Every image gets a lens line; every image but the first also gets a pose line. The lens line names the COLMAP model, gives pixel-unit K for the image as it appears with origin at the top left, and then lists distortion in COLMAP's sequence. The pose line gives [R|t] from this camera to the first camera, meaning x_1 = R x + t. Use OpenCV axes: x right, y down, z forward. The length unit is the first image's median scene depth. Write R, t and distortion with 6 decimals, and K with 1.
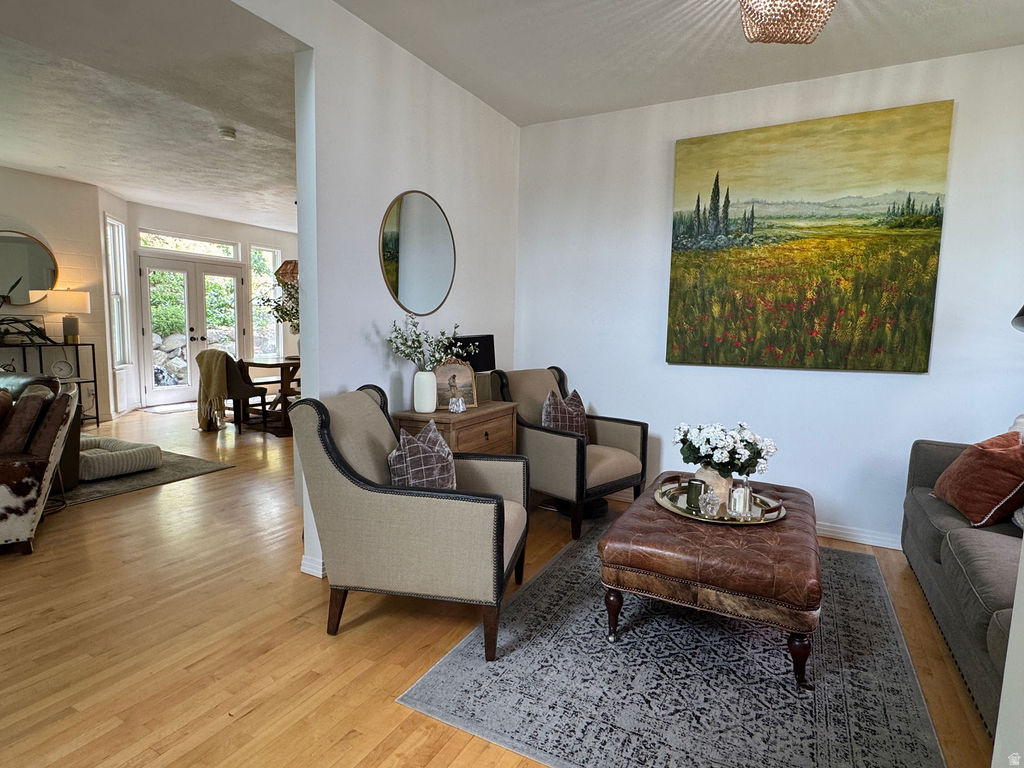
lens RADIAL K [[561.9, 0, 505.2], [0, 561.9, 384.7], [0, 0, 1]] dist [-0.000815, 0.000032]
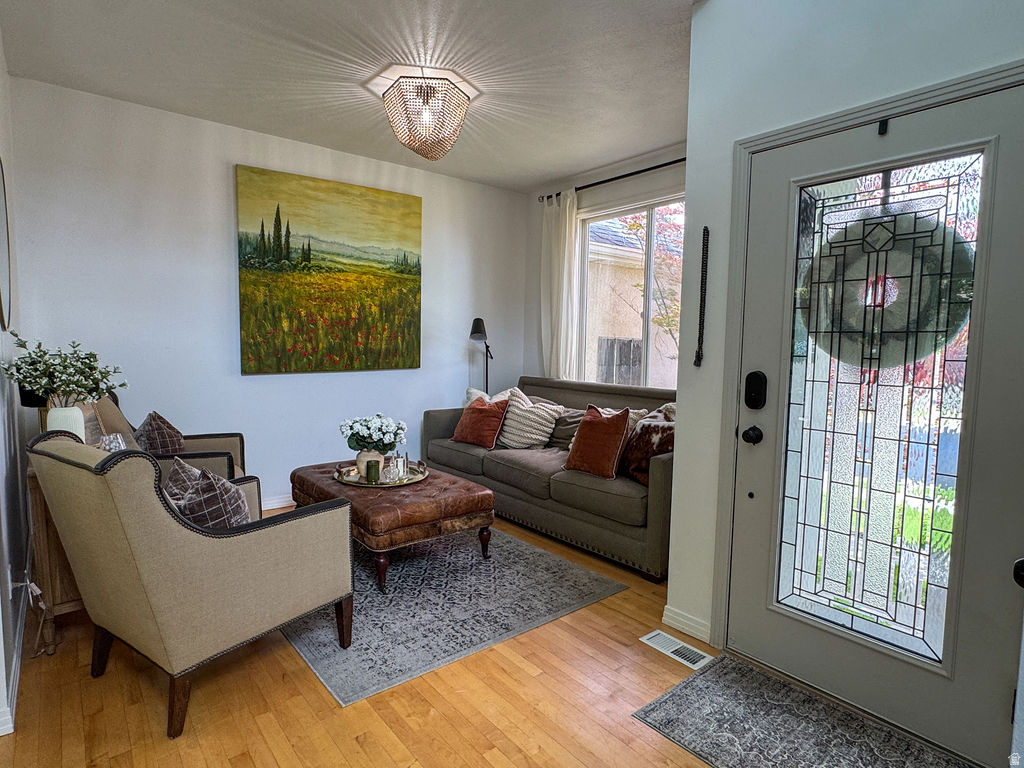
lens RADIAL K [[561.9, 0, 511.4], [0, 561.9, 385.2], [0, 0, 1]] dist [-0.000815, 0.000032]
pose [[0.387366, -0.089602, 0.917562, -0.546877], [0.089586, 0.994214, 0.059267, -0.040087], [-0.917563, 0.059243, 0.393151, 0.143258]]
